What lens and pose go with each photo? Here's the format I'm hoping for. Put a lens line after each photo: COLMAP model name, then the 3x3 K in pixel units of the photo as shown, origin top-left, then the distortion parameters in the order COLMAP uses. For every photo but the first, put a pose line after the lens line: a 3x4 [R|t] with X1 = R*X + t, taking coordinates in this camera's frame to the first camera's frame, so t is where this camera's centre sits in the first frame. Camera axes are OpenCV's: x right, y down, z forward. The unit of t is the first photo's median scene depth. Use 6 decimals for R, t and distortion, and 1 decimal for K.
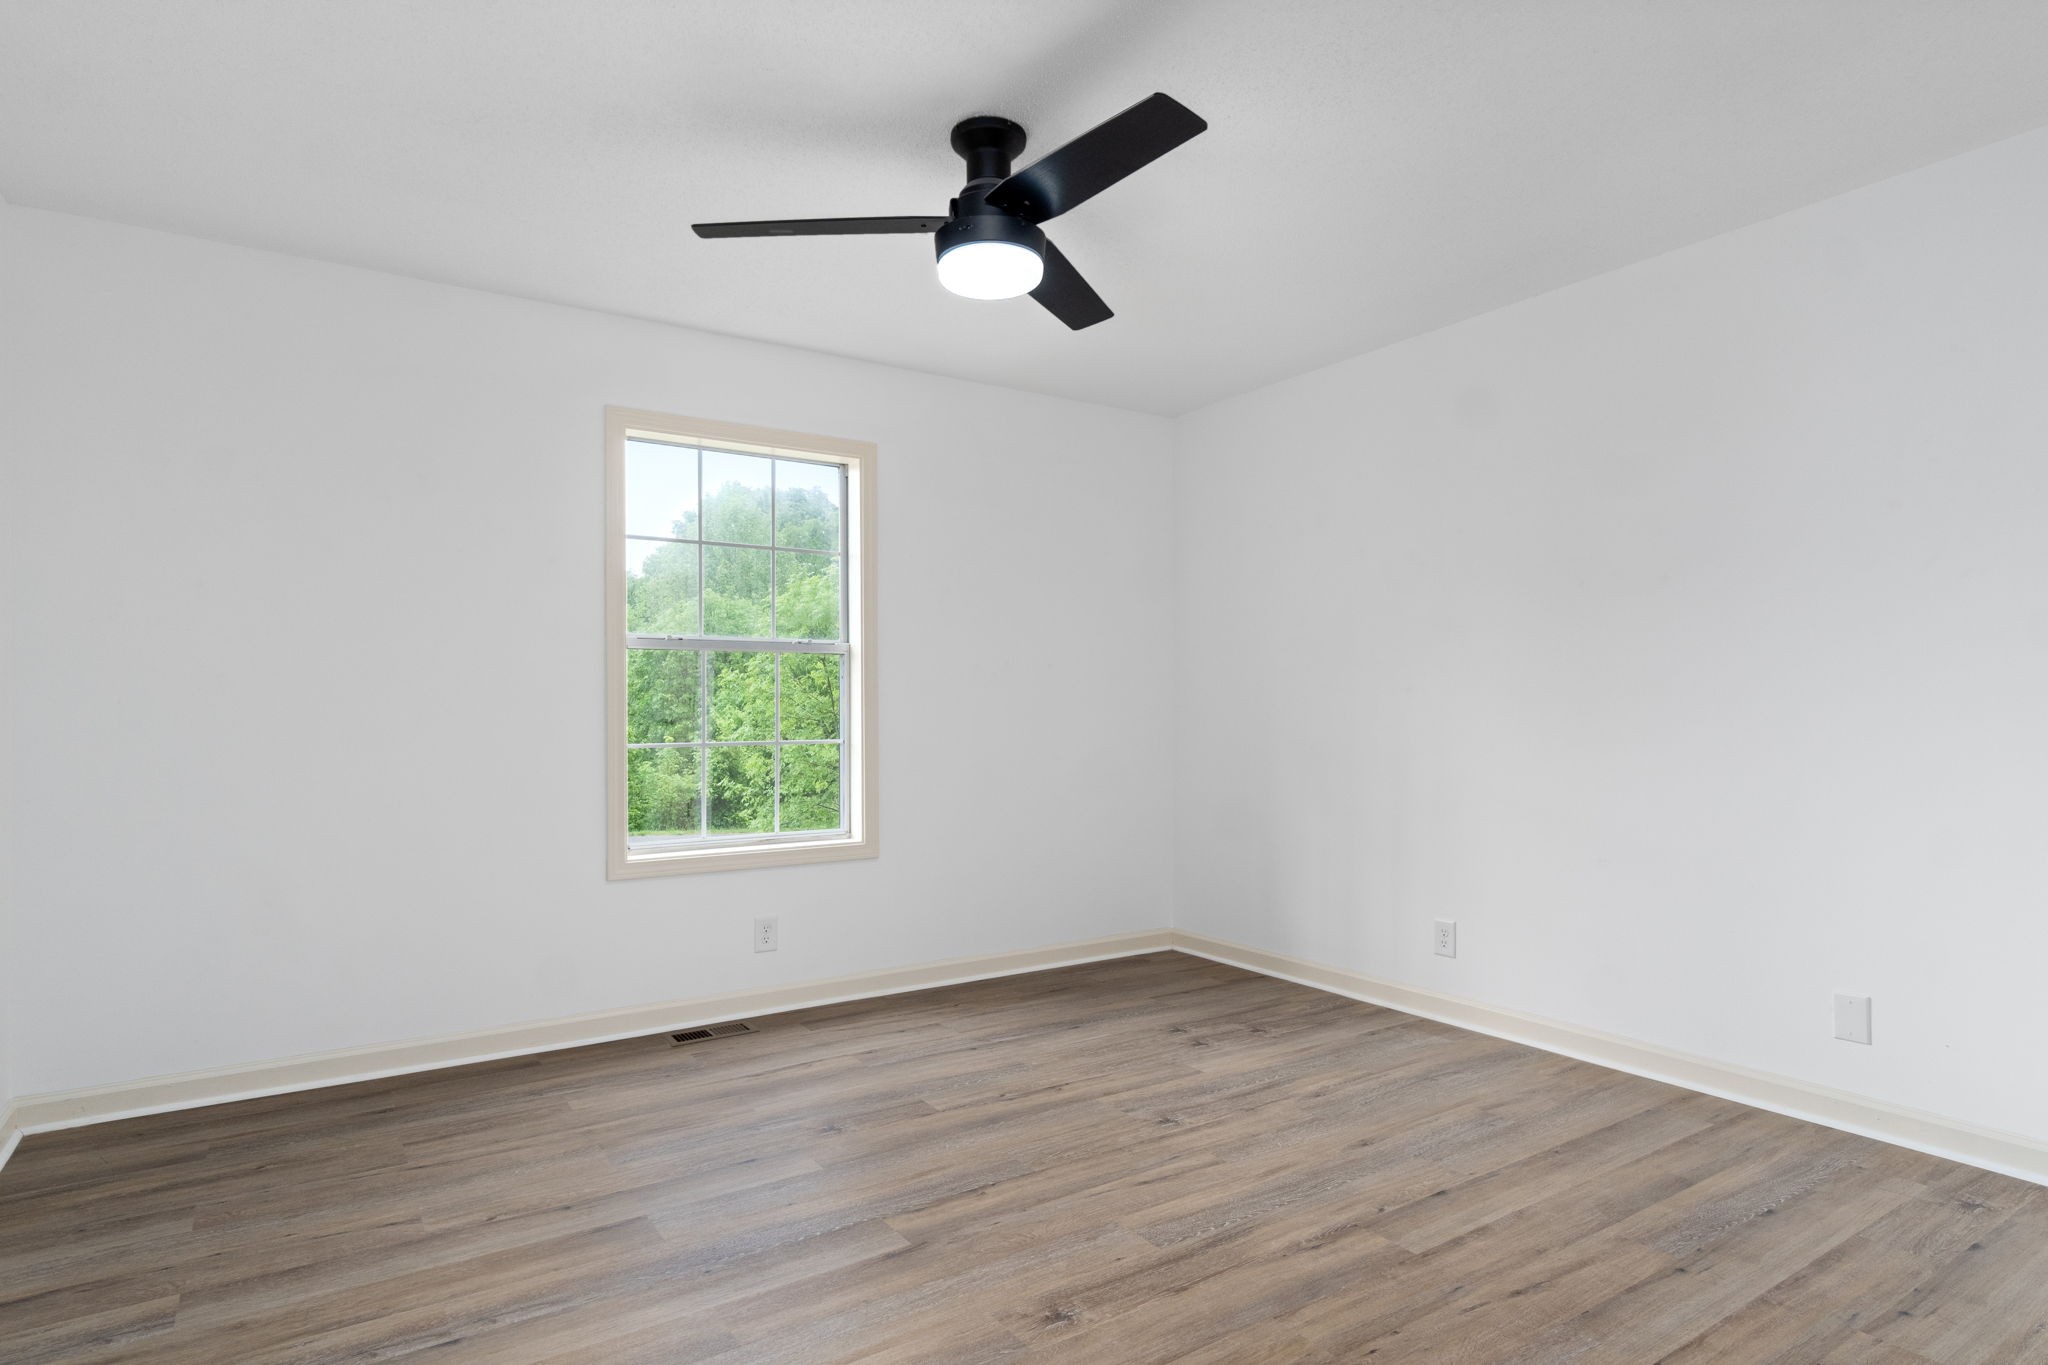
lens RADIAL K [[1061.7, 0, 1020.8], [0, 1061.7, 691.2], [0, 0, 1]] dist [0.000580, 0.000512]
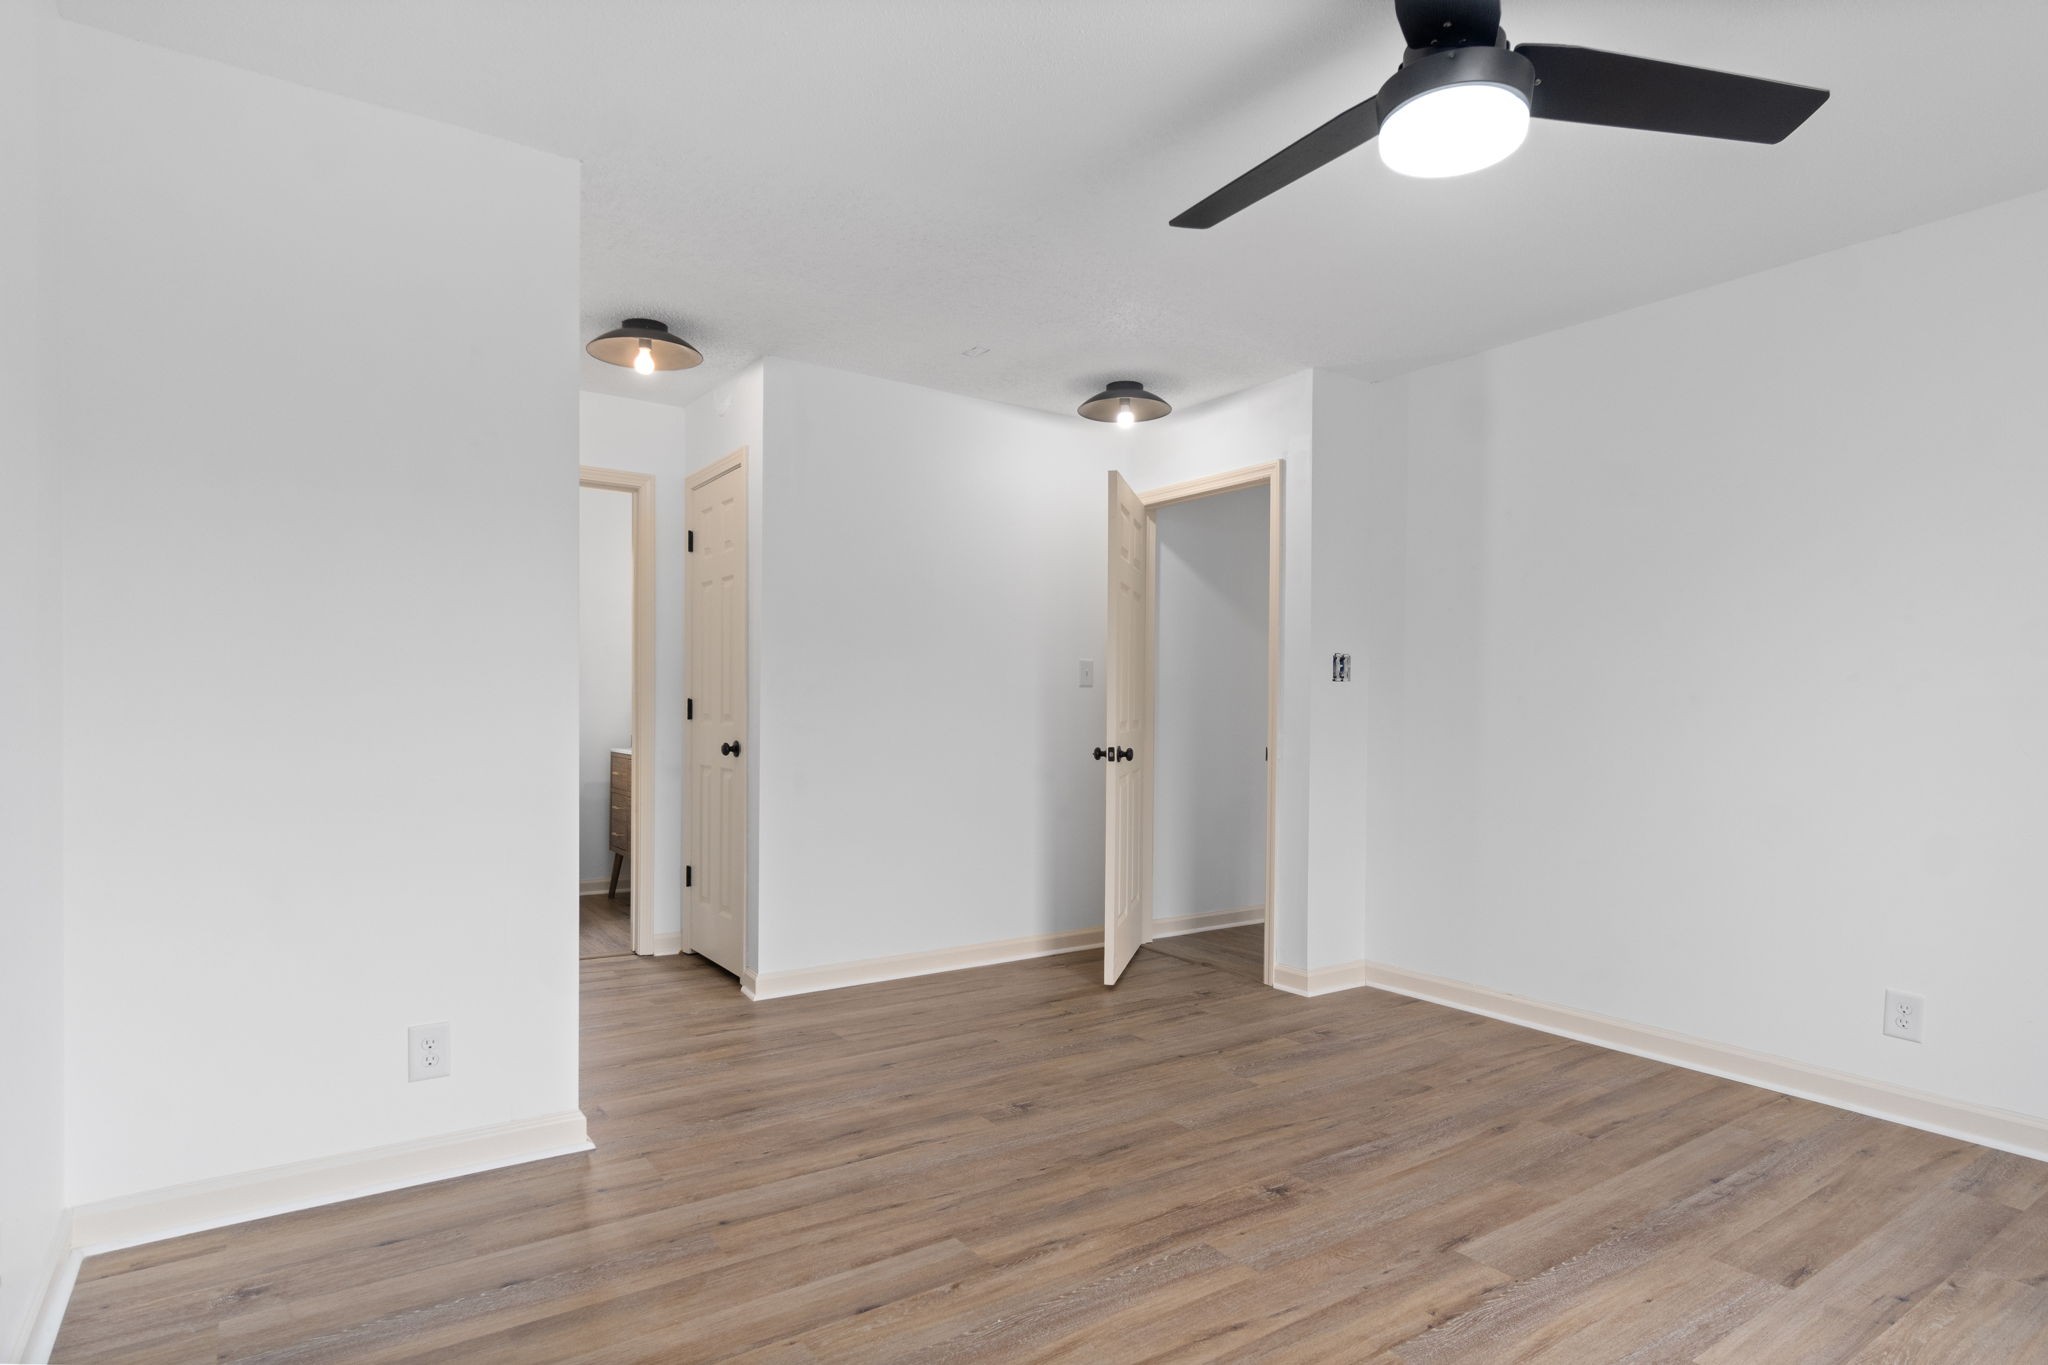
lens RADIAL K [[1061.7, 0, 1020.8], [0, 1061.7, 691.2], [0, 0, 1]] dist [0.000580, 0.000512]
pose [[-0.999657, -0.009560, -0.024395, 0.334330], [-0.008834, 0.999519, -0.029735, 0.031137], [0.024668, -0.029509, -0.999260, 2.013629]]
